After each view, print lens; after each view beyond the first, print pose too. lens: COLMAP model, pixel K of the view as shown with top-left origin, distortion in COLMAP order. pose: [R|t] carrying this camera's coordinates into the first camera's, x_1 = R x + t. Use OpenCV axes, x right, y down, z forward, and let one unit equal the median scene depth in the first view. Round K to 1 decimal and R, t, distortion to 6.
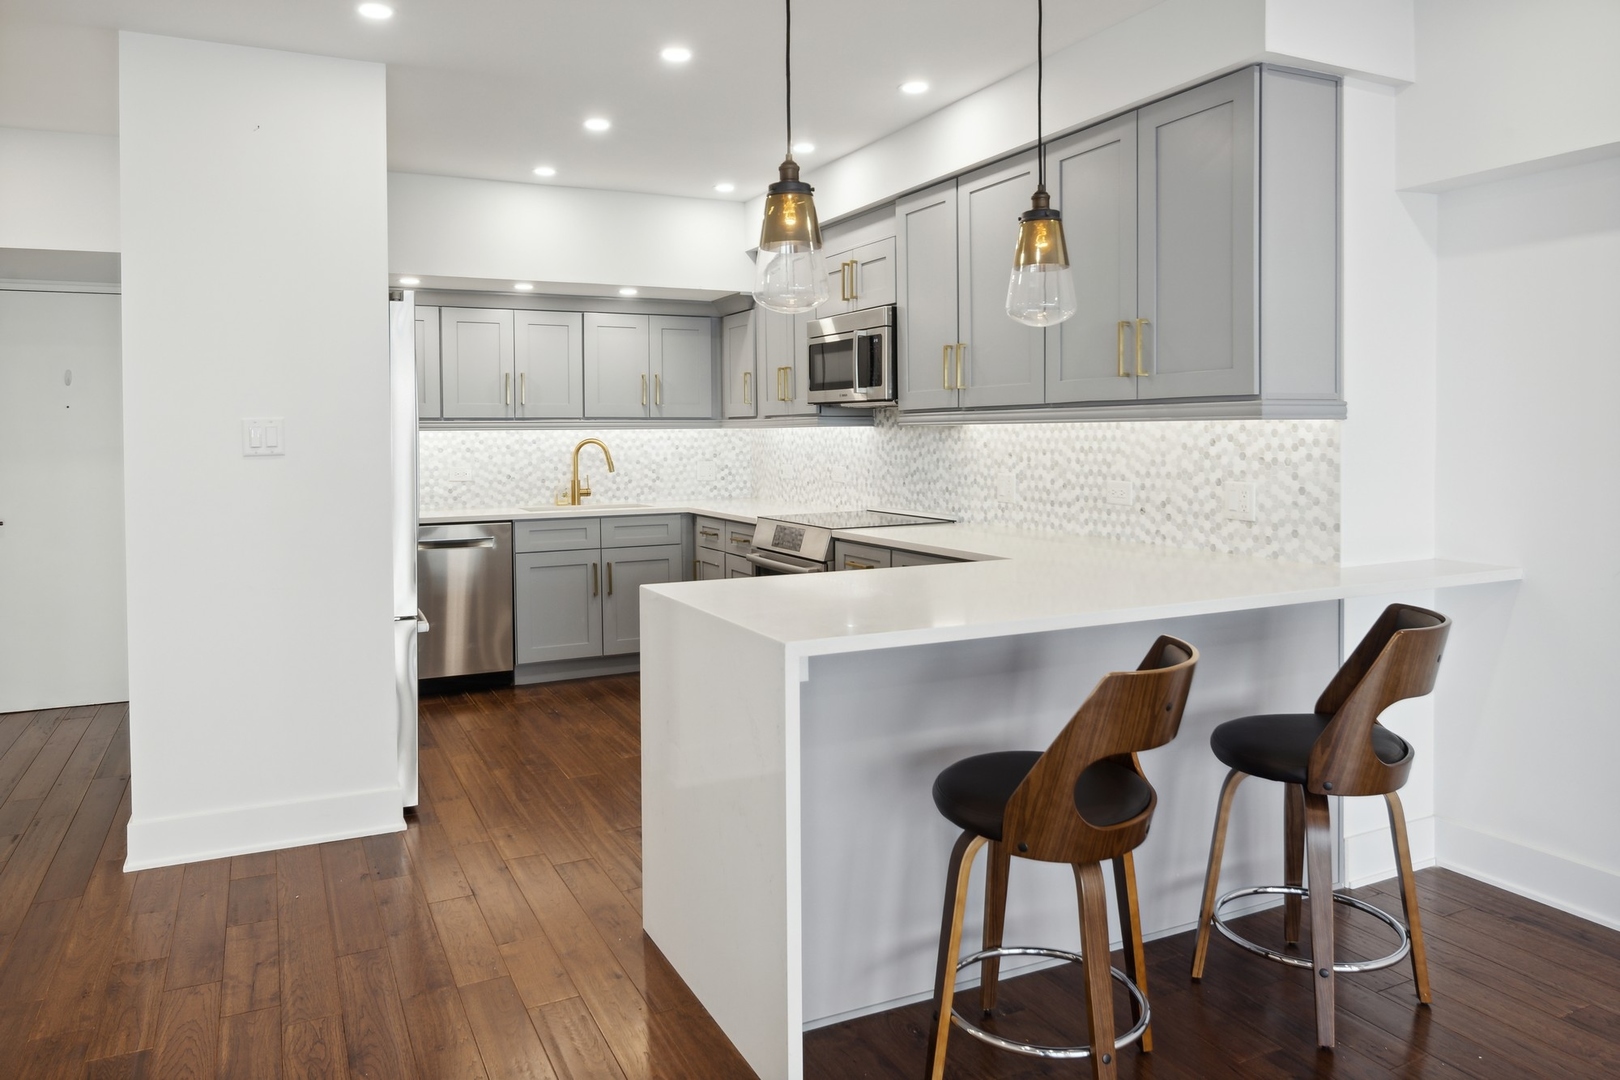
lens RADIAL K [[1133.9, 0, 816.5], [0, 1133.9, 546.1], [0, 0, 1]] dist [-0.001322, -0.009422]
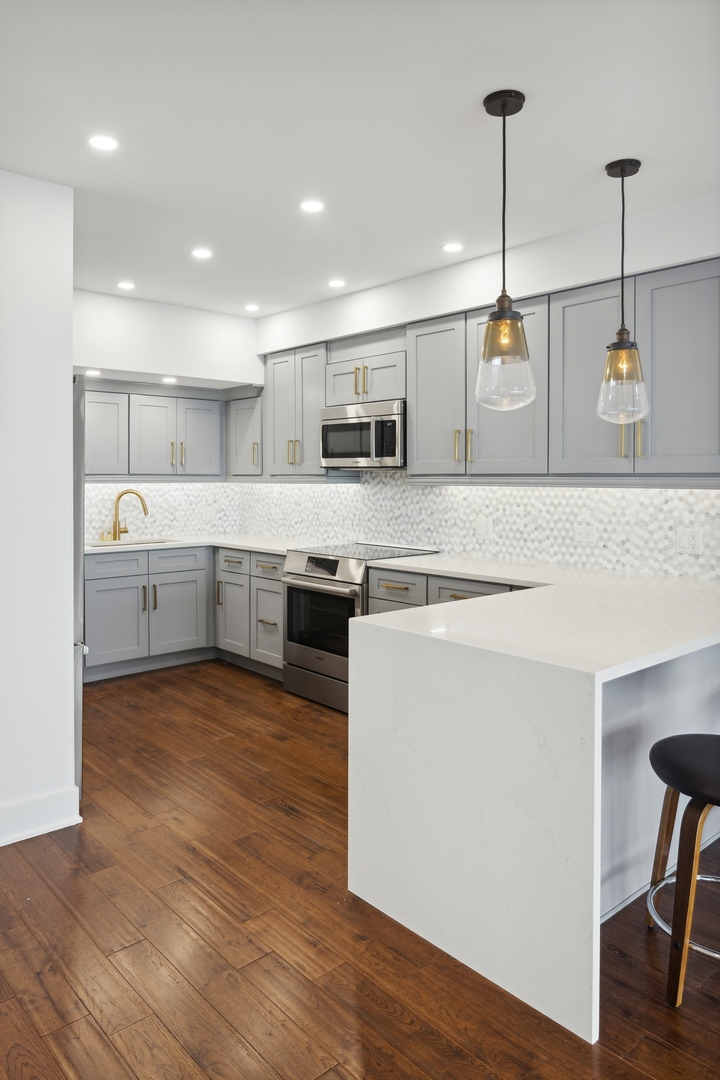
lens RADIAL K [[755.9, 0, 359.4], [0, 755.9, 534.9], [0, 0, 1]] dist [-0.001322, -0.009422]
pose [[0.963831, -0.010723, 0.266300, -0.234646], [0.016920, 0.999637, -0.020986, -0.026066], [-0.265978, 0.024733, 0.963662, 0.115941]]
